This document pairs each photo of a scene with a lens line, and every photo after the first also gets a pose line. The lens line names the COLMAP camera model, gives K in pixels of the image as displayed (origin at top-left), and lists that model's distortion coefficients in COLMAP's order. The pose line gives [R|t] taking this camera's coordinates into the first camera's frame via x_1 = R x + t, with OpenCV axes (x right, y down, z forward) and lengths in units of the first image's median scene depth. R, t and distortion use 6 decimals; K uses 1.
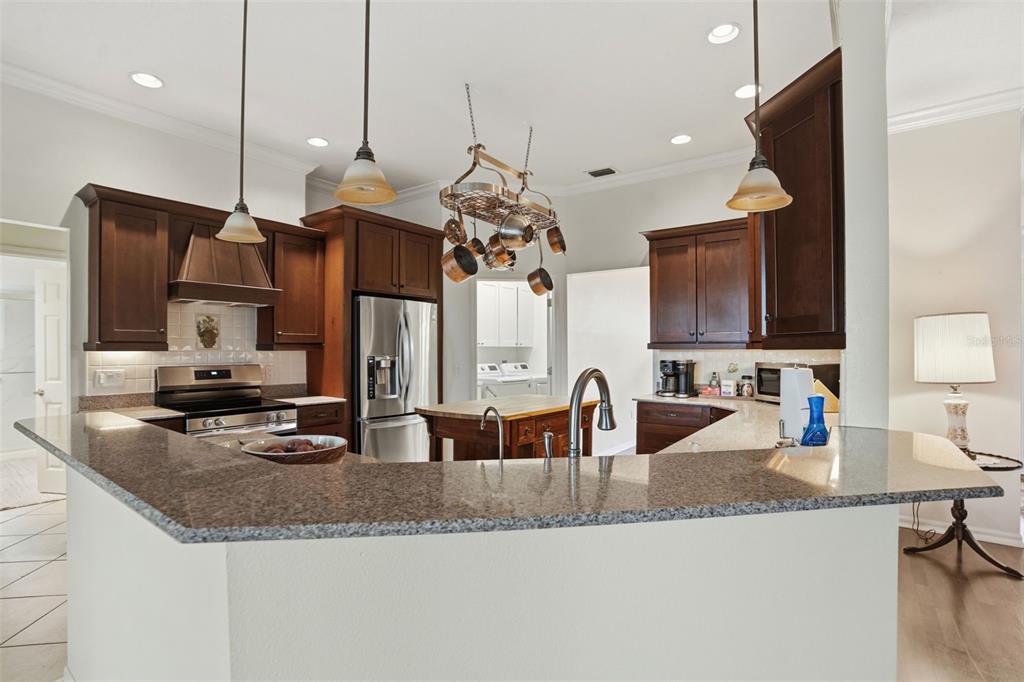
lens RADIAL K [[477.7, 0, 510.7], [0, 477.7, 340.6], [0, 0, 1]] dist [-0.077065, 0.032347]
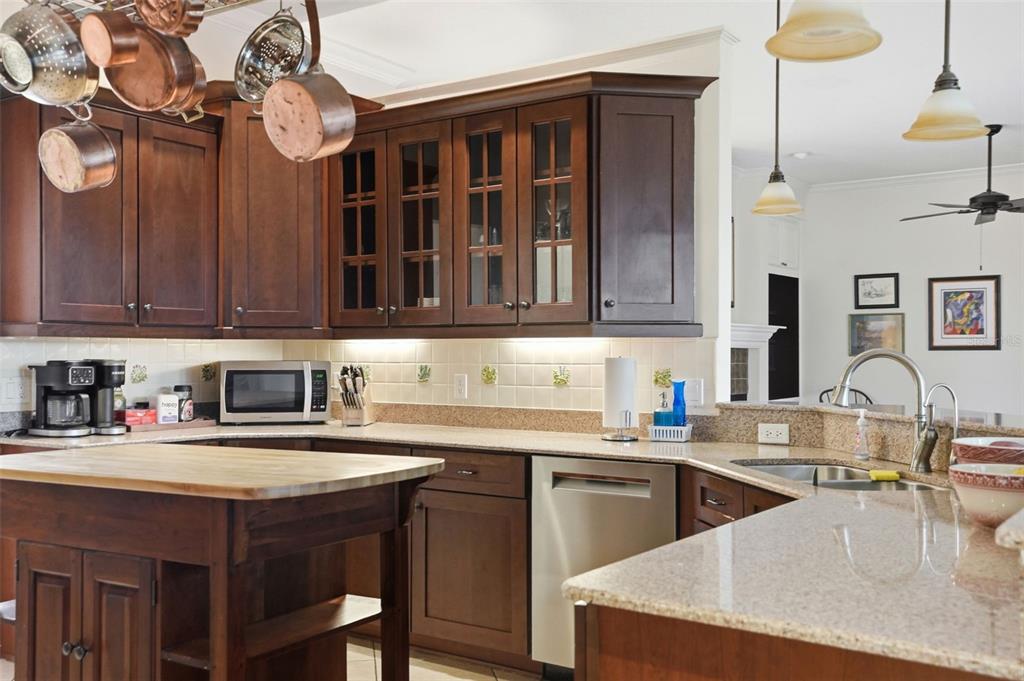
lens RADIAL K [[985.0, 0, 510.9], [0, 985.0, 346.3], [0, 0, 1]] dist [0.059793, -0.003737]
pose [[-0.022103, 0.007481, 0.999728, -0.715115], [-0.017800, 0.999811, -0.007875, 0.028940], [-0.999597, -0.017969, -0.021966, 0.622473]]
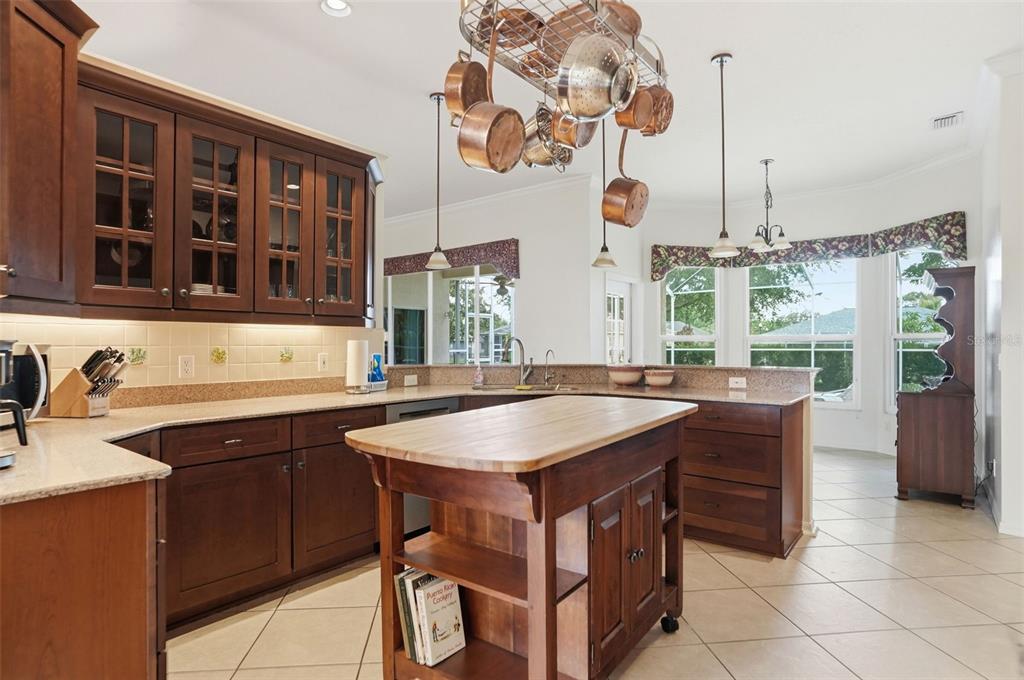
lens RADIAL K [[548.4, 0, 498.3], [0, 548.4, 341.7], [0, 0, 1]] dist [0.000075, 0.000017]
pose [[-0.998896, 0.000532, 0.046967, 0.035733], [-0.000356, 0.999821, -0.018892, 0.049457], [-0.046968, -0.018888, -0.998718, 1.367858]]
